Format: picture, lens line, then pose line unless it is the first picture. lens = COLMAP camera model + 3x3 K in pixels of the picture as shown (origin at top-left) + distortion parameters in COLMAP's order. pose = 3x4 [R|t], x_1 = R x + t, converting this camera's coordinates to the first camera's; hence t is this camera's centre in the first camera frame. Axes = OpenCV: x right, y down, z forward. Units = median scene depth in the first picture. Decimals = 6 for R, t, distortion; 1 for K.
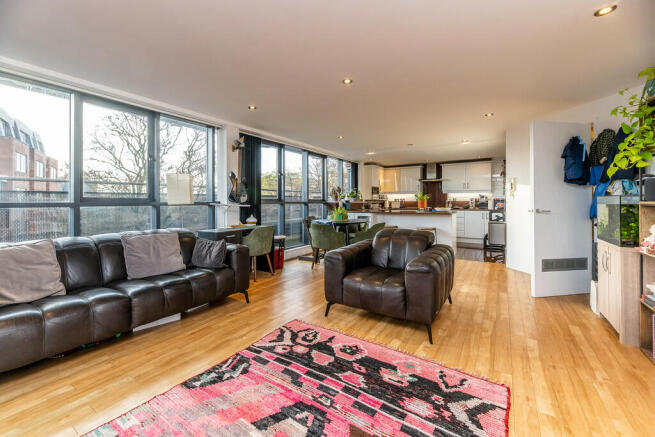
lens RADIAL K [[262.5, 0, 326.8], [0, 262.5, 203.8], [0, 0, 1]] dist [-0.001434, -0.000080]
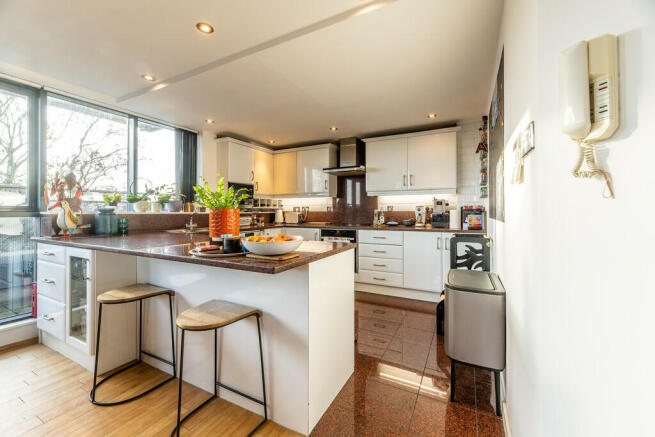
lens RADIAL K [[271.2, 0, 326.5], [0, 271.2, 209.6], [0, 0, 1]] dist [0.000936, 0.000114]
pose [[0.993896, 0.001245, 0.110314, 0.302522], [-0.000675, 0.999986, -0.005205, -0.009899], [-0.110319, 0.005099, 0.993883, 0.479136]]
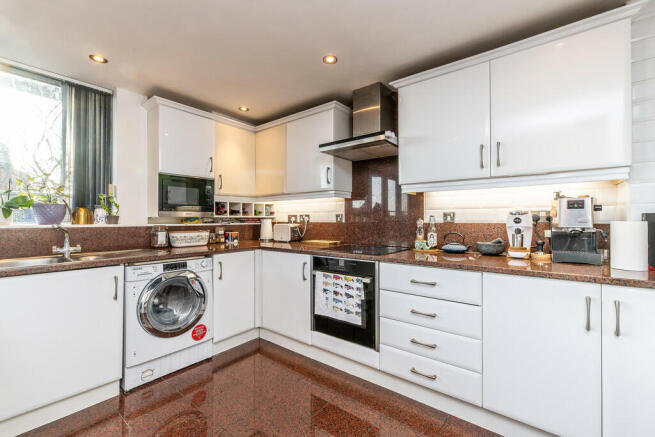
lens RADIAL K [[285.5, 0, 327.5], [0, 285.5, 218.5], [0, 0, 1]] dist [-0.001066, -0.000013]
pose [[0.997859, -0.000521, -0.065393, 0.383935], [0.000421, 0.999999, -0.001542, -0.013502], [0.065394, 0.001511, 0.997858, 0.705838]]
